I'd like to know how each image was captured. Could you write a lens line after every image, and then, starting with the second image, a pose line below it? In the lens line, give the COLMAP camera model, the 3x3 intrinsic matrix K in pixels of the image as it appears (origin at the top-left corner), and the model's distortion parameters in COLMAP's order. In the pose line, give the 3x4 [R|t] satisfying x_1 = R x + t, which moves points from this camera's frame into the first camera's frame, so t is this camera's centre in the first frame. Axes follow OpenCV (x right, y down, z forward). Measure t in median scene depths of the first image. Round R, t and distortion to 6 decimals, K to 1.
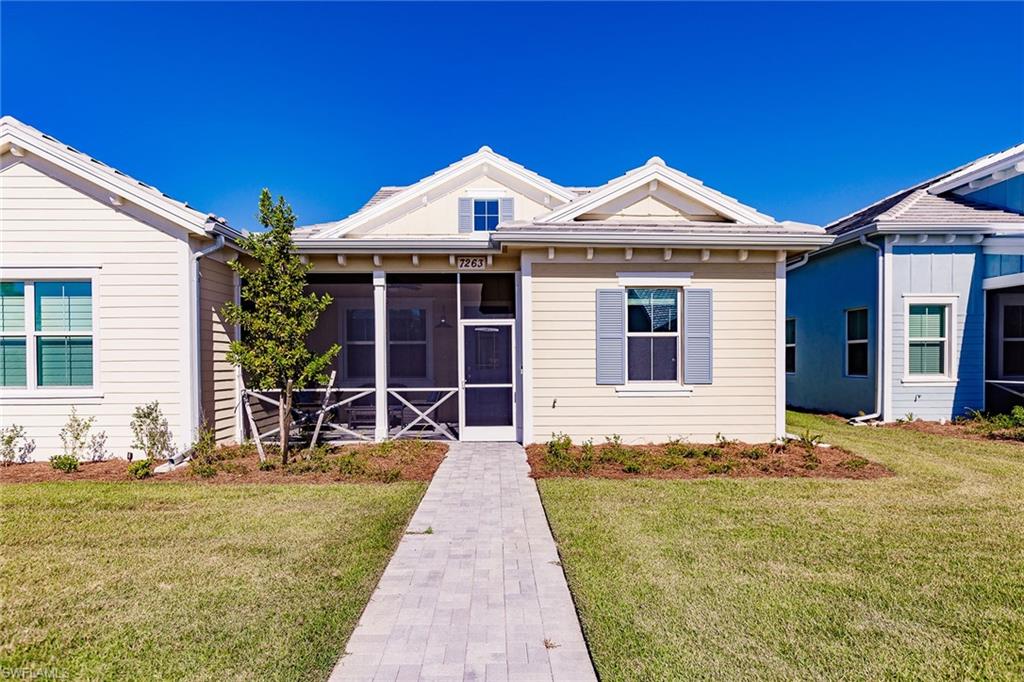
lens RADIAL K [[575.9, 0, 512.6], [0, 575.9, 371.8], [0, 0, 1]] dist [-0.002904, -0.001235]
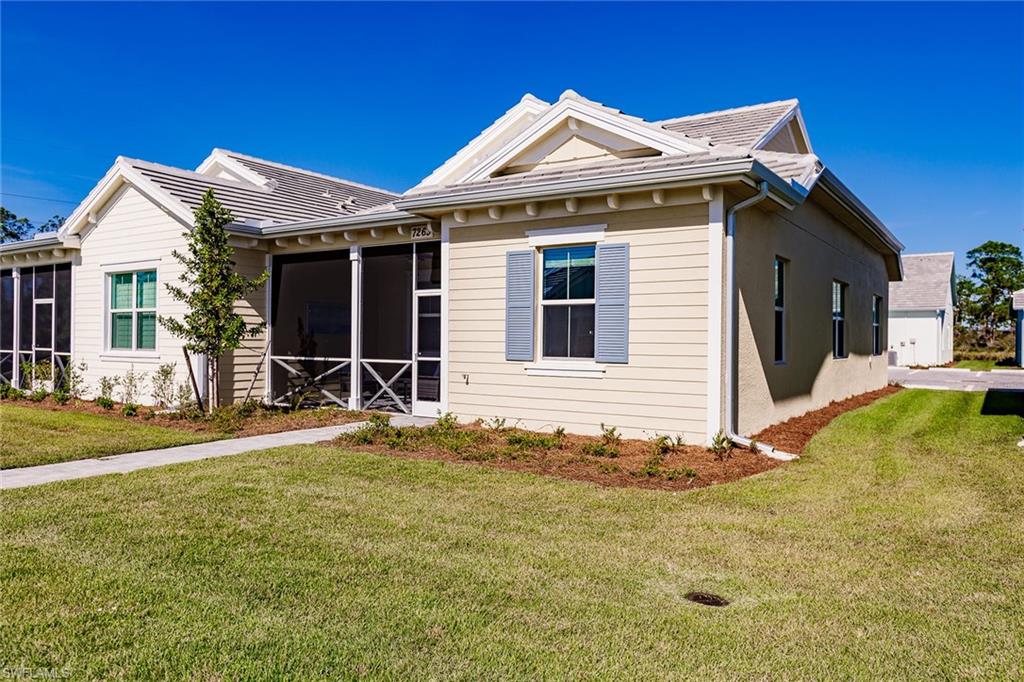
lens RADIAL K [[735.9, 0, 512.0], [0, 735.9, 341.0], [0, 0, 1]] dist [0.000318, 0.000338]
pose [[0.813169, 0.011814, -0.581907, 0.799005], [-0.021257, 0.999730, -0.009408, 0.003202], [0.581639, 0.020020, 0.813201, 0.088592]]
